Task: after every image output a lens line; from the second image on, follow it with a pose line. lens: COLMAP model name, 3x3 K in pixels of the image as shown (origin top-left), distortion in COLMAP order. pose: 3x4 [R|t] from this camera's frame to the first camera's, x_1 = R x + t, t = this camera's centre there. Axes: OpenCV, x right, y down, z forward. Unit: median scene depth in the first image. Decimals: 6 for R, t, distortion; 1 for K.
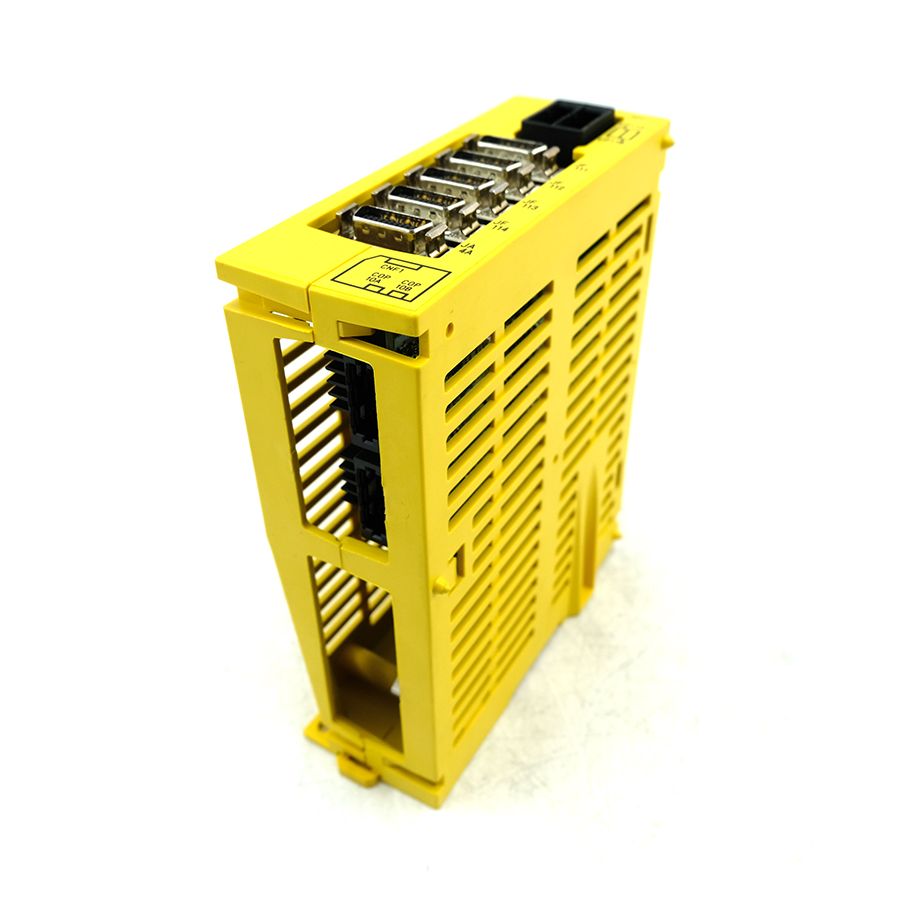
lens RADIAL K [[910.3, 0, 450.4], [0, 910.3, 453.6], [0, 0, 1]] dist [-0.053427, 0.000000]
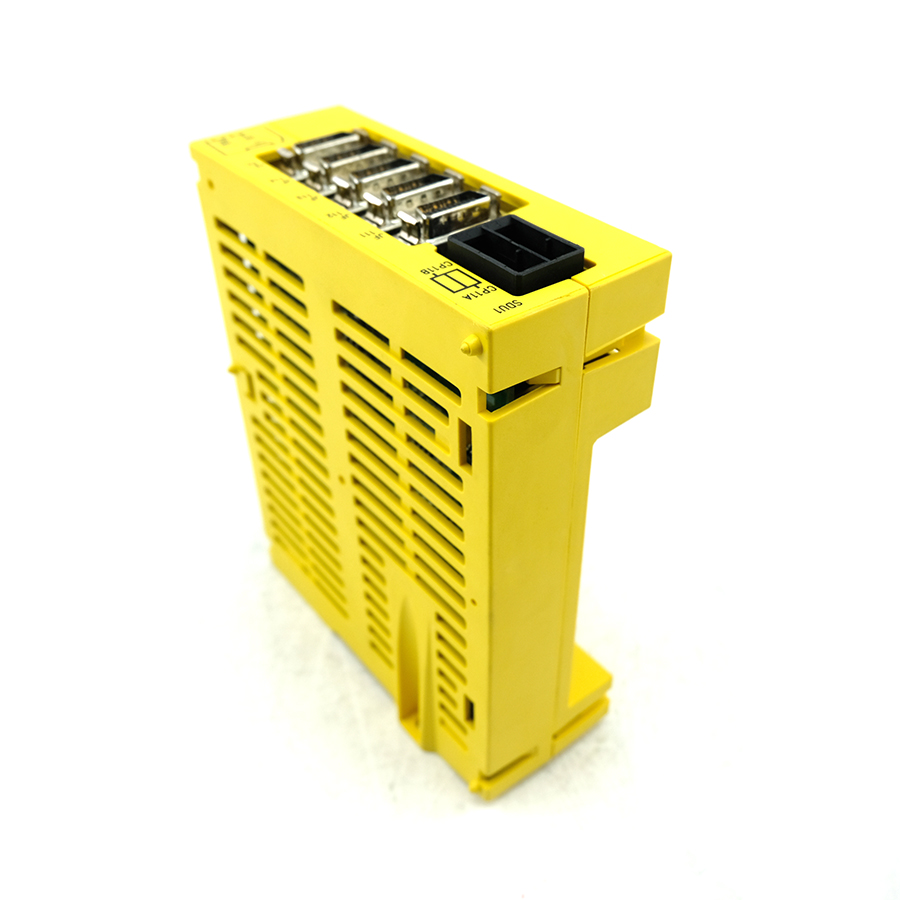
lens RADIAL K [[910.3, 0, 449.3], [0, 910.3, 446.4], [0, 0, 1]] dist [-0.053427, 0.000000]
pose [[-0.360960, 0.592066, -0.720531, 0.885761], [-0.542051, 0.495510, 0.678712, -0.863162], [0.758874, 0.635552, 0.142071, 1.070102]]
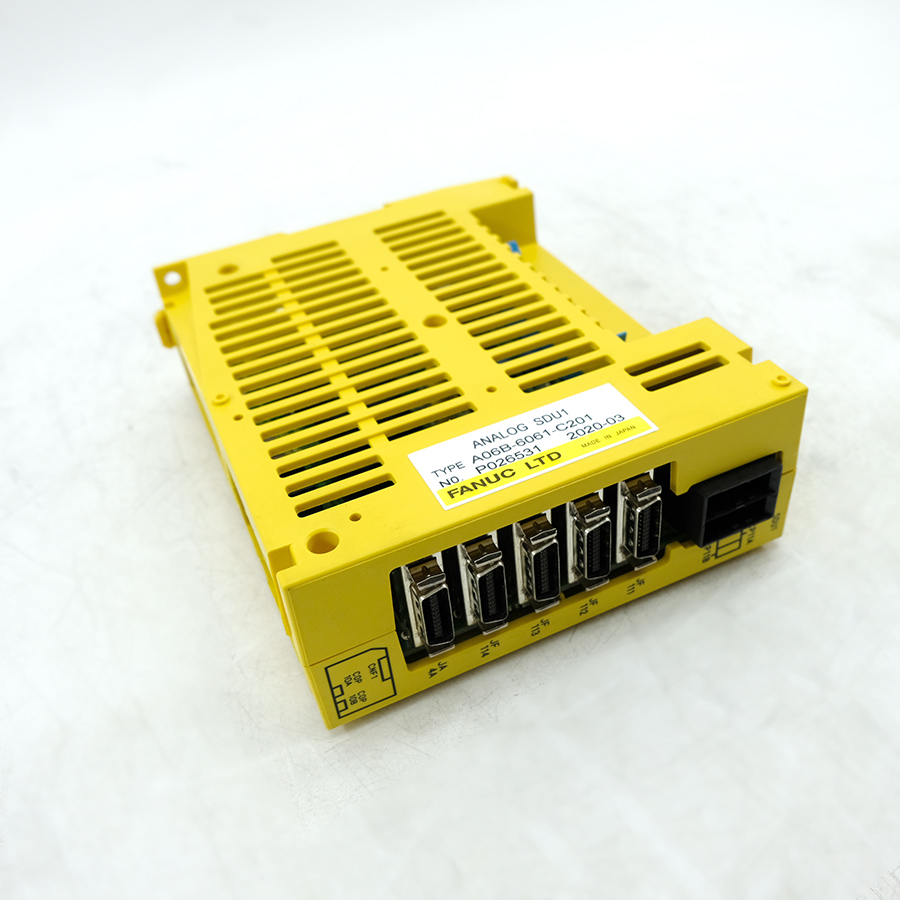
lens RADIAL K [[910.3, 0, 445.6], [0, 910.3, 459.2], [0, 0, 1]] dist [-0.053427, 0.000000]
pose [[0.549151, 0.475985, 0.686929, -0.753102], [-0.768624, -0.035040, 0.638740, -0.808763], [0.328101, -0.878755, 0.346612, 0.704704]]
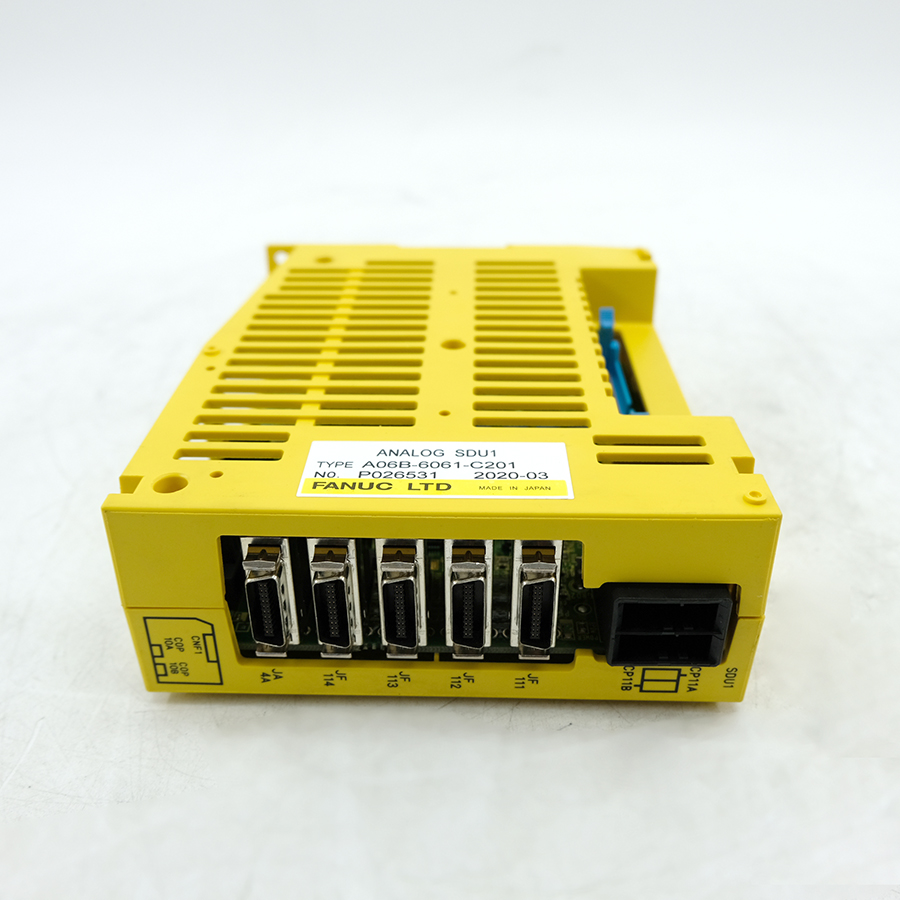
lens RADIAL K [[910.3, 0, 447.0], [0, 910.3, 444.3], [0, 0, 1]] dist [-0.053427, 0.000000]
pose [[0.527095, 0.730976, 0.433411, -0.441110], [-0.498199, -0.147376, 0.854446, -0.995434], [0.688454, -0.666299, 0.286491, 0.856756]]
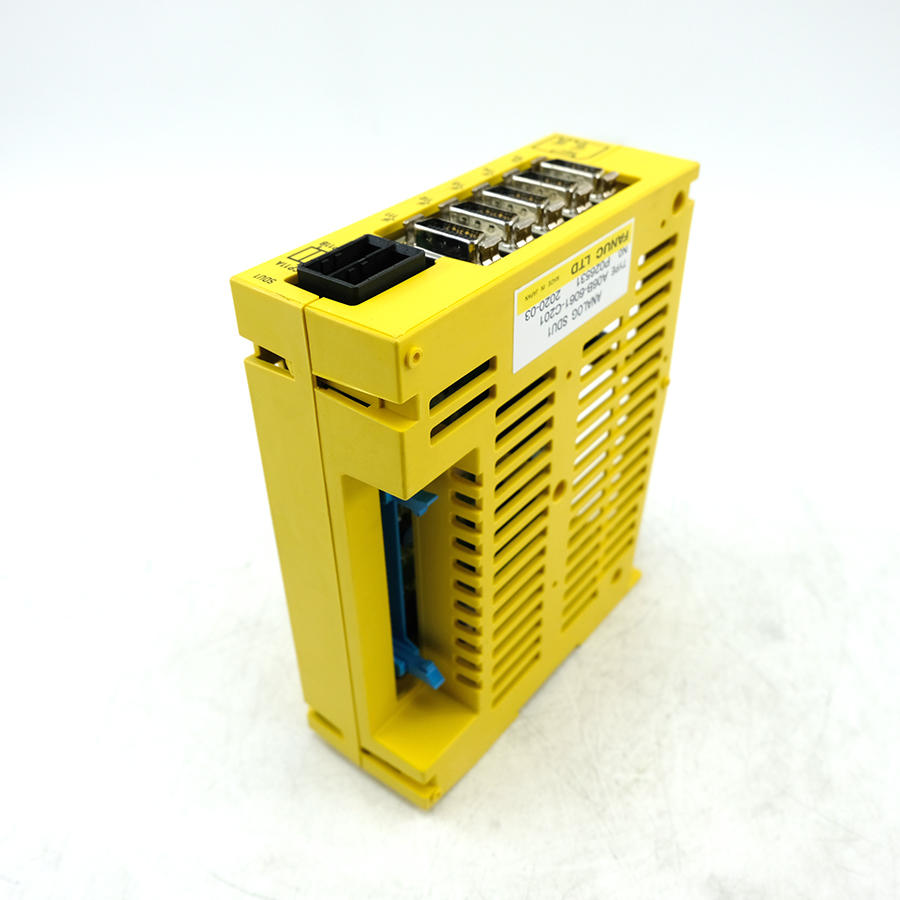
lens RADIAL K [[910.3, 0, 448.5], [0, 910.3, 454.0], [0, 0, 1]] dist [-0.053427, 0.000000]
pose [[-0.990835, -0.043804, 0.127779, -0.062888], [0.109766, 0.290212, 0.950646, -1.209647], [-0.078725, 0.955959, -0.282744, 1.548790]]
